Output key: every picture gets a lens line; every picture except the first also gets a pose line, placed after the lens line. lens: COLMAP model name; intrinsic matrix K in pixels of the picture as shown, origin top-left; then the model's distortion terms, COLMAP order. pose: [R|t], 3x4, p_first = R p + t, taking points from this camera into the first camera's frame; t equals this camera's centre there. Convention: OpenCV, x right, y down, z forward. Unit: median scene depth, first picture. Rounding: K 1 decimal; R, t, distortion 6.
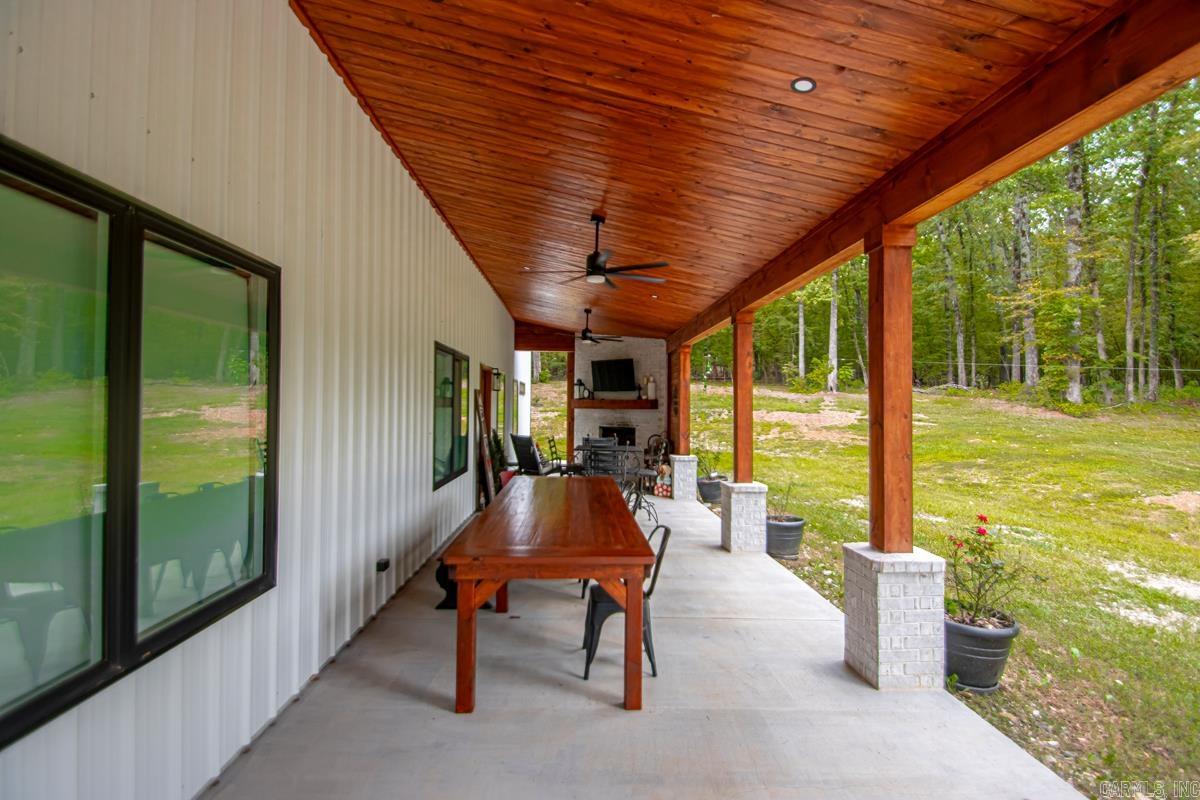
lens RADIAL K [[554.8, 0, 599.8], [0, 554.8, 400.1], [0, 0, 1]] dist [0.026048, -0.011997]
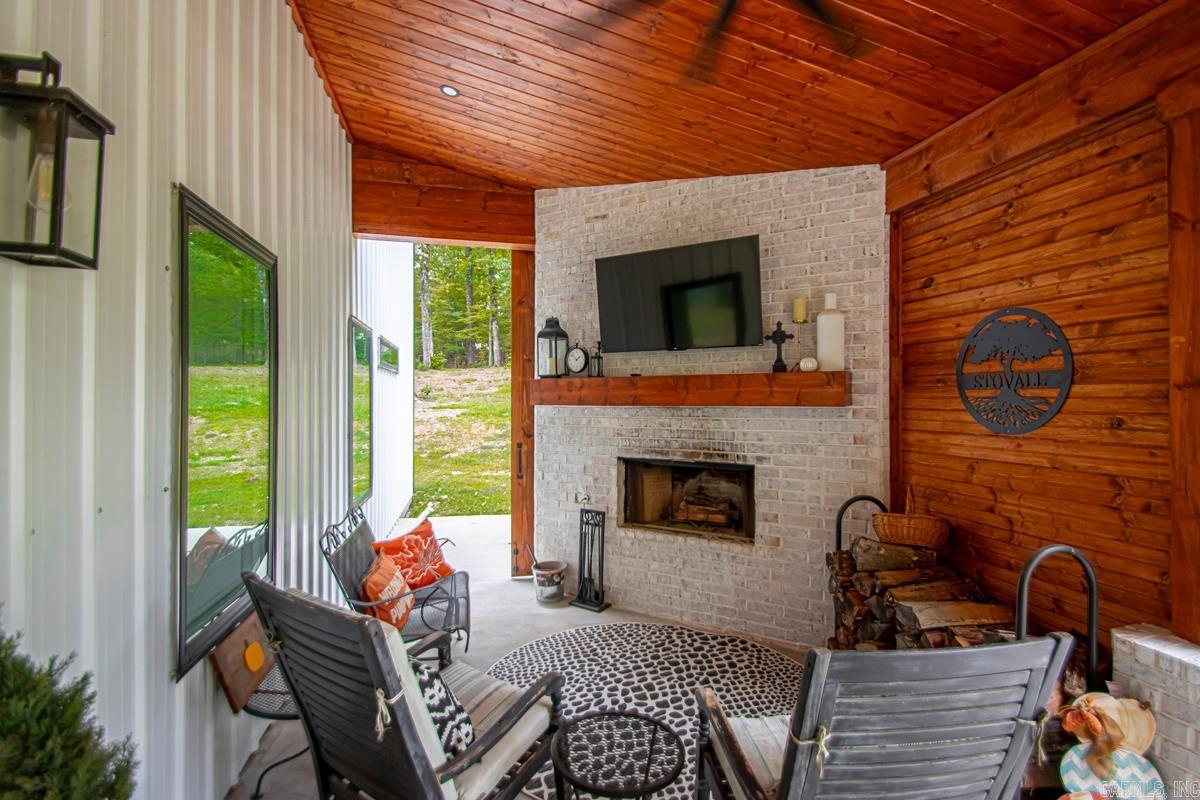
lens RADIAL K [[554.8, 0, 600.5], [0, 554.8, 400.7], [0, 0, 1]] dist [0.026048, -0.011997]
pose [[0.982457, -0.004425, 0.186436, -0.073310], [0.002226, 0.999926, 0.011999, 0.009172], [-0.186476, -0.011373, 0.982394, 0.665395]]
